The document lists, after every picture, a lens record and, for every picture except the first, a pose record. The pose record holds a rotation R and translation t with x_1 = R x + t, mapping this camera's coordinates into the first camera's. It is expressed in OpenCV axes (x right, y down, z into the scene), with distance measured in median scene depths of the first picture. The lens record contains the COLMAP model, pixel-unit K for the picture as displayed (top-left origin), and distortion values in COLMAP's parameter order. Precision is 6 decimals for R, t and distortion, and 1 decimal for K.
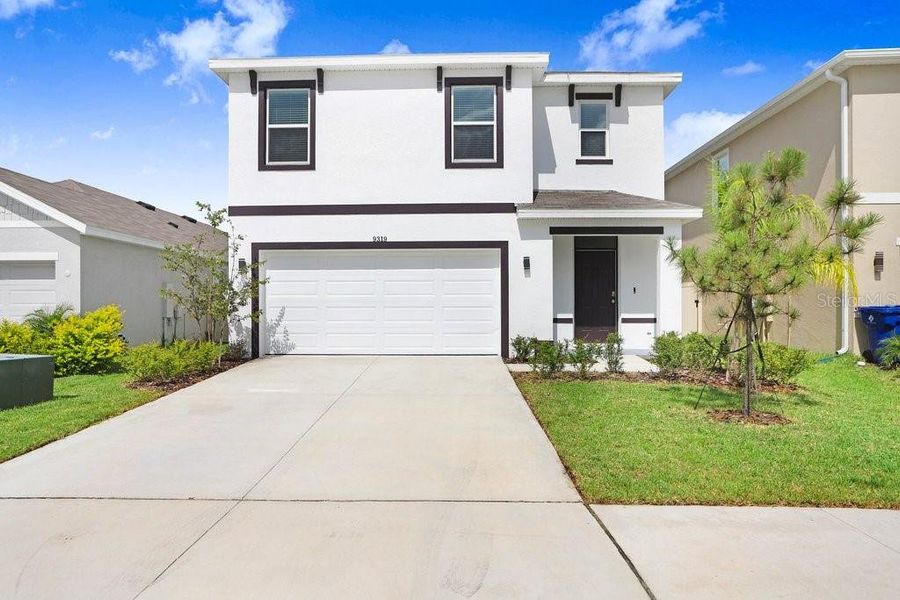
lens RADIAL K [[417.8, 0, 438.8], [0, 417.8, 303.8], [0, 0, 1]] dist [-0.071387, 0.022923]
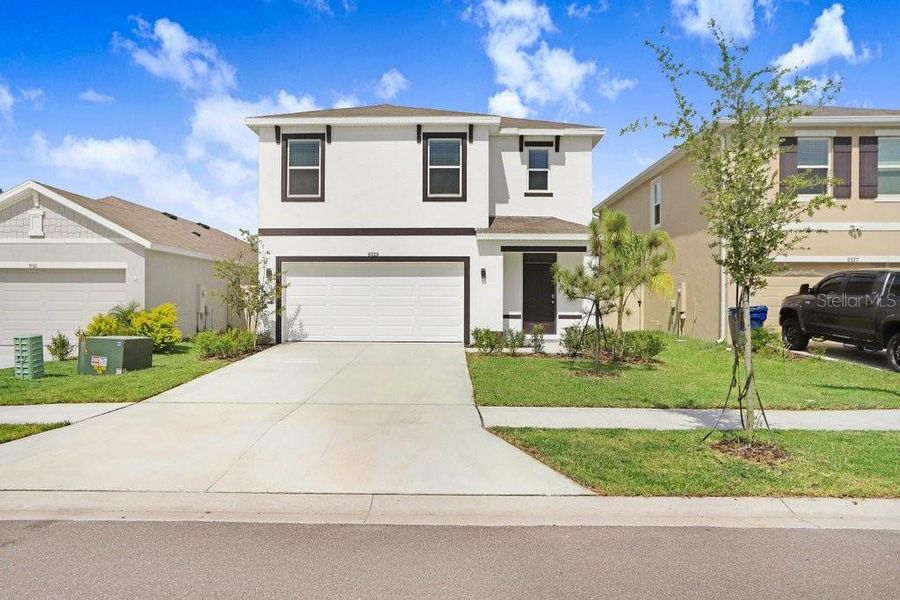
lens RADIAL K [[417.8, 0, 438.8], [0, 417.8, 303.8], [0, 0, 1]] dist [-0.071387, 0.022923]
pose [[0.999832, 0.005892, 0.017361, 0.045802], [-0.006004, 0.999962, 0.006397, -0.007641], [-0.017323, -0.006500, 0.999829, -0.337177]]
